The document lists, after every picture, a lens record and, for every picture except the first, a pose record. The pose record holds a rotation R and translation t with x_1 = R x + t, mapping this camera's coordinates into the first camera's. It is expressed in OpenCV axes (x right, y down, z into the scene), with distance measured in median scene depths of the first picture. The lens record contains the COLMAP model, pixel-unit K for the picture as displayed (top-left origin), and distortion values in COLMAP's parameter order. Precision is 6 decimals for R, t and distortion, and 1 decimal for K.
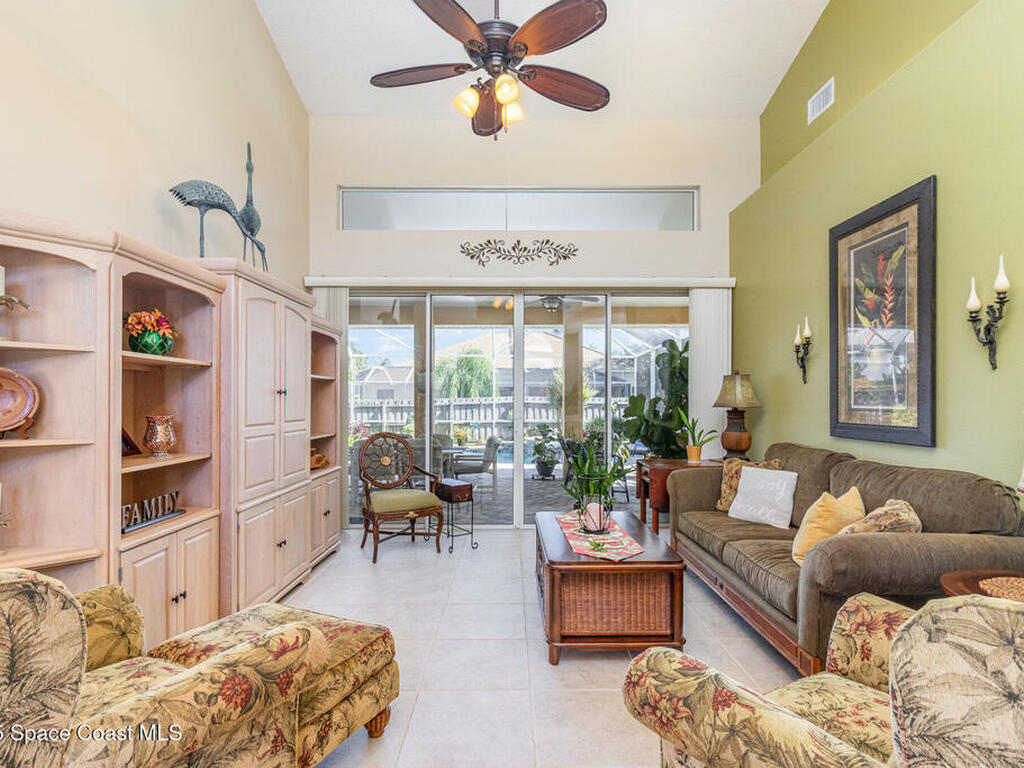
lens RADIAL K [[535.2, 0, 513.4], [0, 535.2, 403.2], [0, 0, 1]] dist [-0.000539, 0.000224]
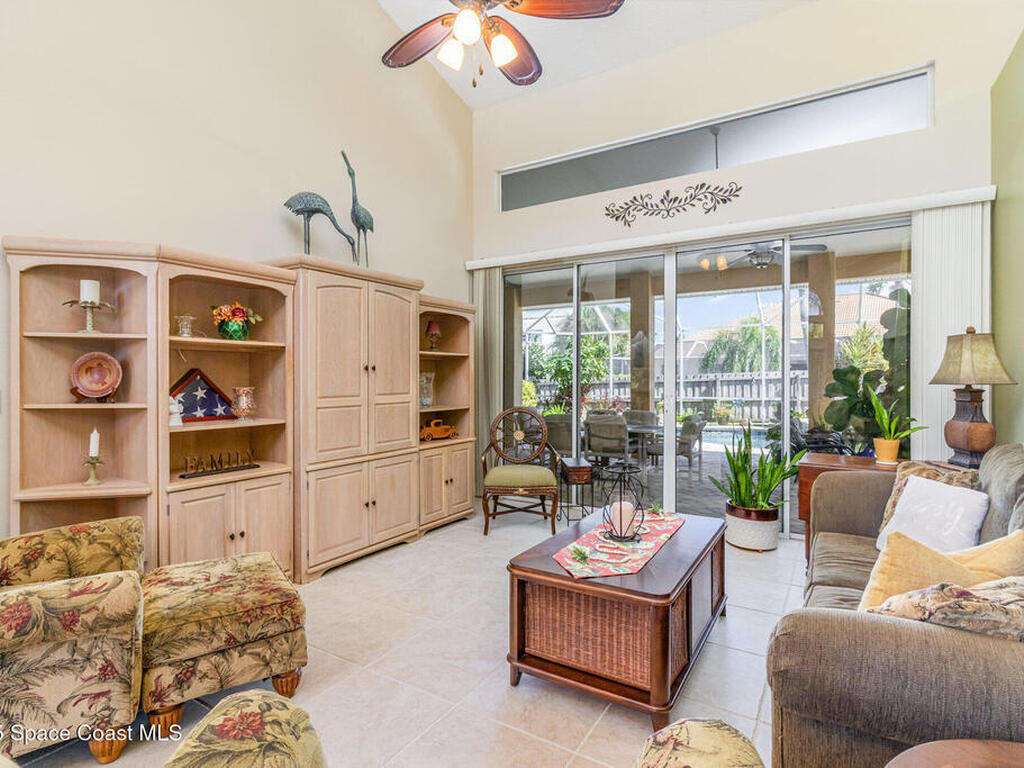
lens RADIAL K [[528.1, 0, 511.5], [0, 528.1, 379.9], [0, 0, 1]] dist [0.001399, -0.000522]
pose [[0.846942, 0.001608, -0.531682, 0.443330], [-0.000461, 0.999997, 0.002291, 0.001558], [0.531685, -0.001695, 0.846941, 0.245899]]
